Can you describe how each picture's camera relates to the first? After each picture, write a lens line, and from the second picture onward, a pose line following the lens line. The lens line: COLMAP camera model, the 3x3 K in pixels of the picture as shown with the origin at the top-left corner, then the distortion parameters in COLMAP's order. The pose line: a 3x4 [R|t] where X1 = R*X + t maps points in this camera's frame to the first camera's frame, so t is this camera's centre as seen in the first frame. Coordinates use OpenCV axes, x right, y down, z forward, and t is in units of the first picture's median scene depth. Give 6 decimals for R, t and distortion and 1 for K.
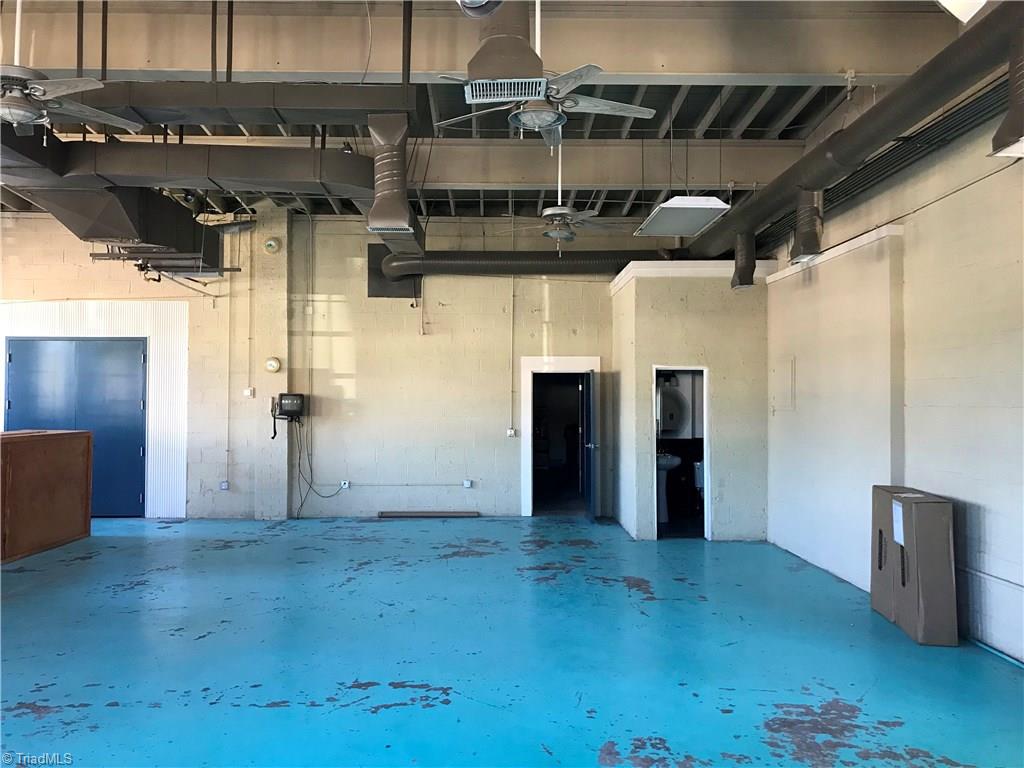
lens RADIAL K [[837.4, 0, 503.4], [0, 837.4, 377.8], [0, 0, 1]] dist [0.032842, -0.034706]
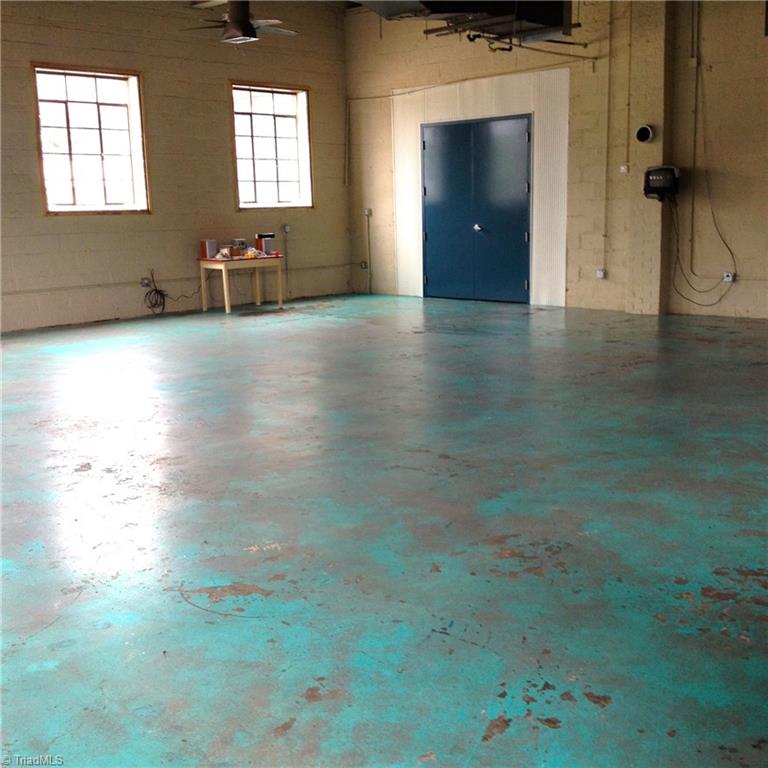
lens RADIAL K [[983.5, 0, 384.0], [0, 983.5, 384.0], [0, 0, 1]] dist [0.193479, -0.516759]
pose [[0.715386, 0.109831, -0.690044, 0.261508], [0.045471, 0.978157, 0.202831, 0.014446], [0.697248, -0.176479, 0.694766, 0.057587]]
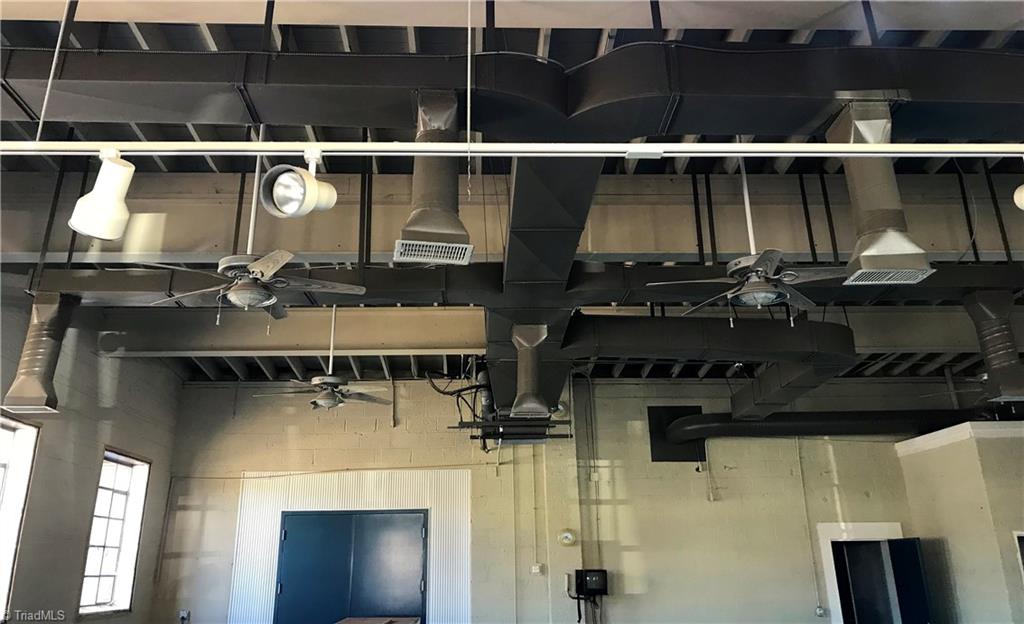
lens RADIAL K [[838.9, 0, 504.9], [0, 838.9, 235.7], [0, 0, 1]] dist [0.011926, -0.000019]
pose [[0.999793, -0.012659, 0.015922, -0.349301], [0.017366, 0.938791, -0.344049, -0.009810], [-0.010592, 0.344254, 0.938817, -0.008042]]
